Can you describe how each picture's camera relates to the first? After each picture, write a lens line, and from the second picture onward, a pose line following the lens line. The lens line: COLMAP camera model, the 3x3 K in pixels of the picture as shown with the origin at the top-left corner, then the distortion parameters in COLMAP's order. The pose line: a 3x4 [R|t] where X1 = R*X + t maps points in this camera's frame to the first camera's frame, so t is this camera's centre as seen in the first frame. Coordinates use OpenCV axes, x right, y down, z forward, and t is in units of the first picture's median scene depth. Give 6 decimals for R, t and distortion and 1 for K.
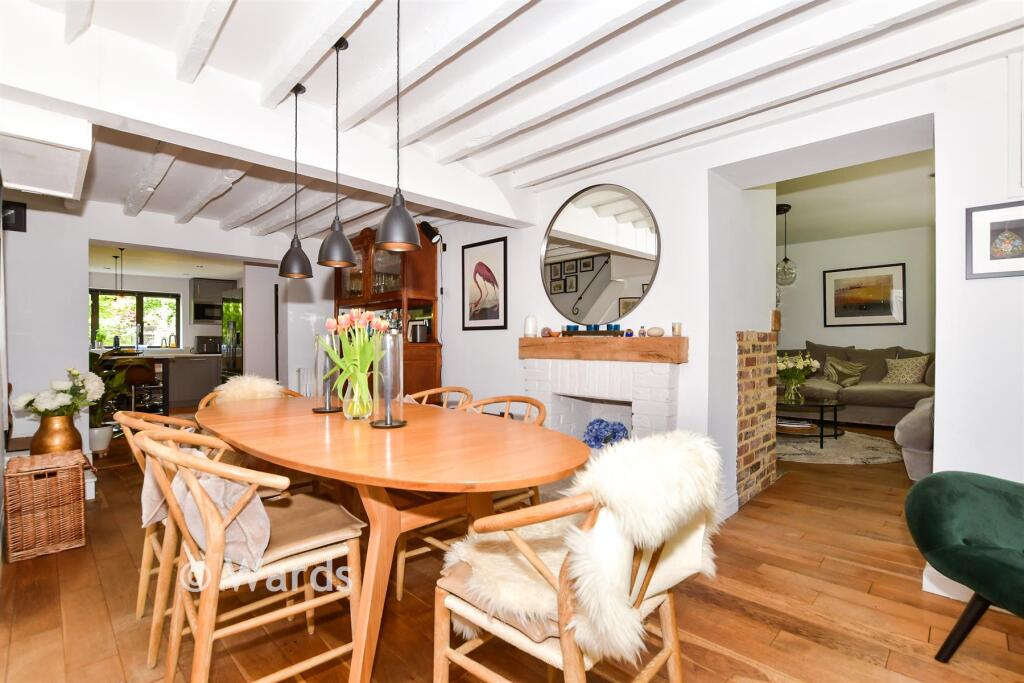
lens RADIAL K [[468.8, 0, 512.2], [0, 468.8, 342.4], [0, 0, 1]] dist [0.000179, 0.000005]
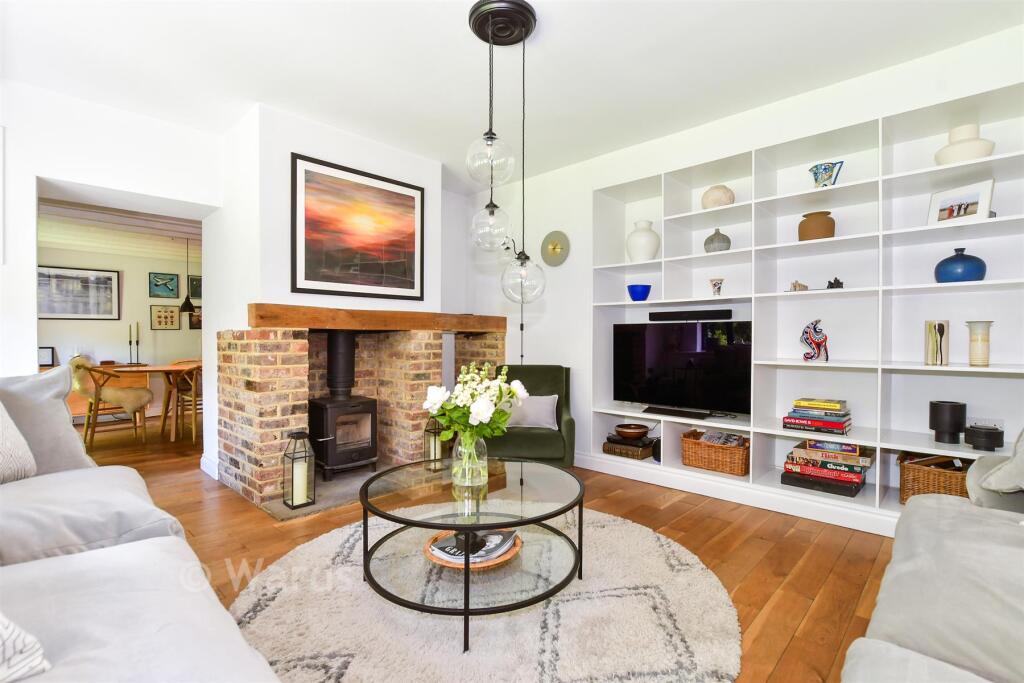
lens RADIAL K [[468.8, 0, 512.0], [0, 468.8, 342.0], [0, 0, 1]] dist [0.000179, 0.000005]
pose [[0.006606, 0.003702, -0.999971, 1.441116], [0.003059, 0.999988, 0.003722, 0.000652], [0.999973, -0.003084, 0.006595, 1.491784]]
